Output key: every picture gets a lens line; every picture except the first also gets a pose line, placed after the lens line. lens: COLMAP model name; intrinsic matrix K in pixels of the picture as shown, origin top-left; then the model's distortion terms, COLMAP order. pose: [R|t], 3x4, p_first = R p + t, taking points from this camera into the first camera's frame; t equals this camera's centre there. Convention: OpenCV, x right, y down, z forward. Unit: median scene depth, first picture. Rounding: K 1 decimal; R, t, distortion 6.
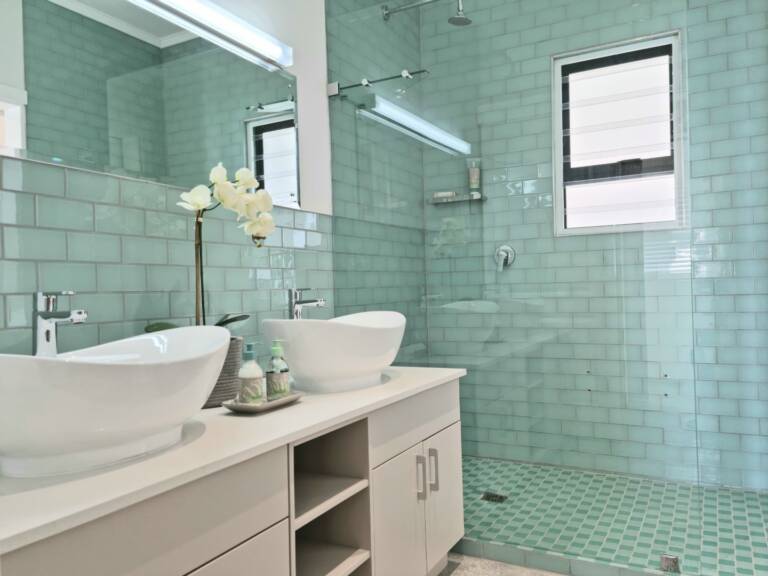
lens RADIAL K [[608.8, 0, 385.2], [0, 608.8, 292.6], [0, 0, 1]] dist [0.094905, -0.104362]
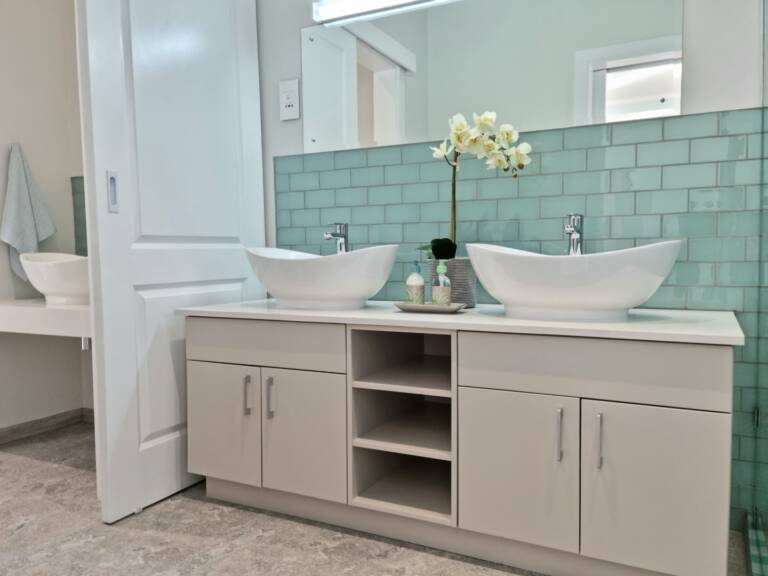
lens RADIAL K [[608.8, 0, 383.4], [0, 608.8, 283.8], [0, 0, 1]] dist [0.094905, -0.104362]
pose [[0.006626, 0.083705, -0.996469, 1.092149], [0.010186, 0.996433, 0.083770, 0.024038], [0.999926, -0.010705, 0.005750, 0.919859]]
